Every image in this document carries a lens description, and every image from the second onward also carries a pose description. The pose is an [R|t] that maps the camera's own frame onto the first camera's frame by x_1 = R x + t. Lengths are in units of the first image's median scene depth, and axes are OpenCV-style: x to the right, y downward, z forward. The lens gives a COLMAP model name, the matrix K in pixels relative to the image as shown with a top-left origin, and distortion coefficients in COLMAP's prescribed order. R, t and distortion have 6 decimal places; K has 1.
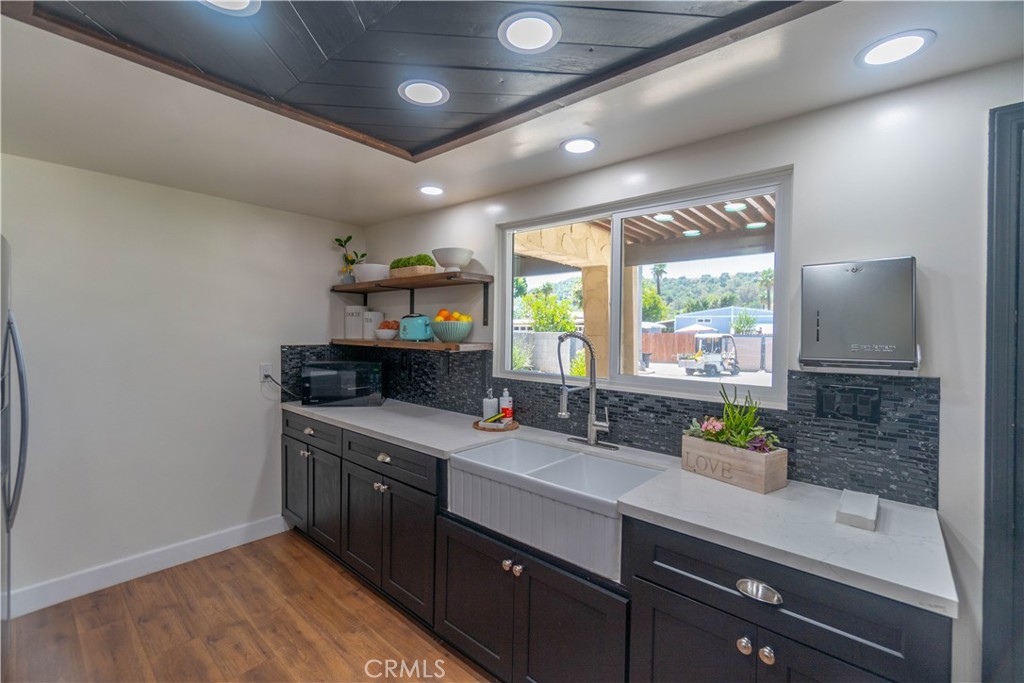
lens RADIAL K [[440.8, 0, 509.7], [0, 440.8, 337.0], [0, 0, 1]] dist [-0.010286, 0.001369]
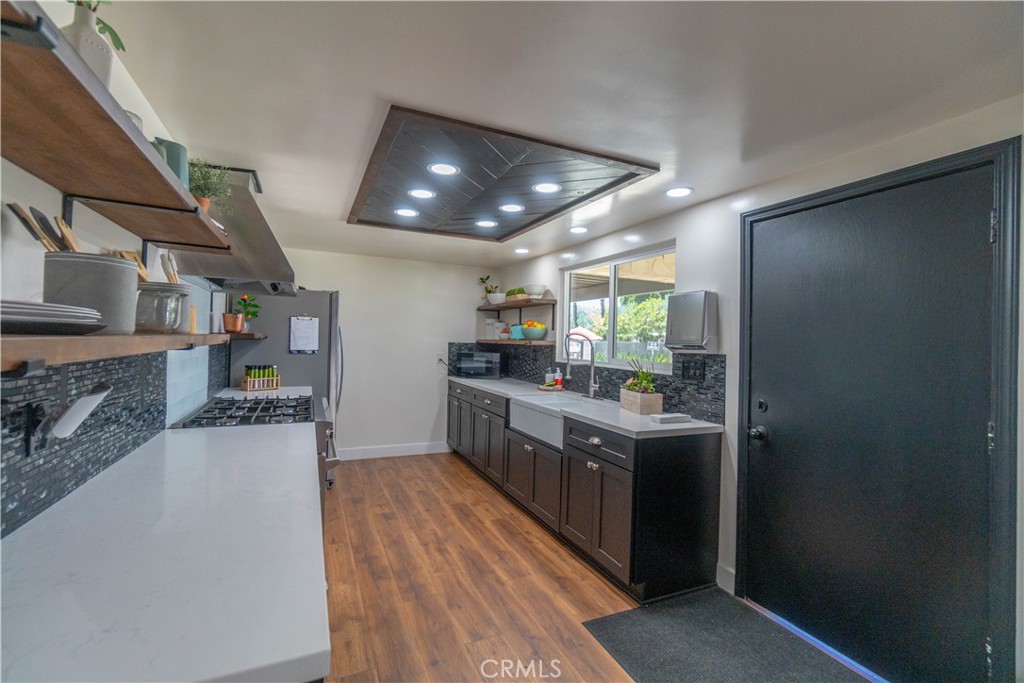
lens RADIAL K [[440.8, 0, 511.7], [0, 440.8, 340.8], [0, 0, 1]] dist [-0.010286, 0.001369]
pose [[0.915223, 0.010721, -0.402805, 0.494771], [-0.019115, 0.999676, -0.016825, 0.046003], [0.402494, 0.023098, 0.915131, -0.589819]]
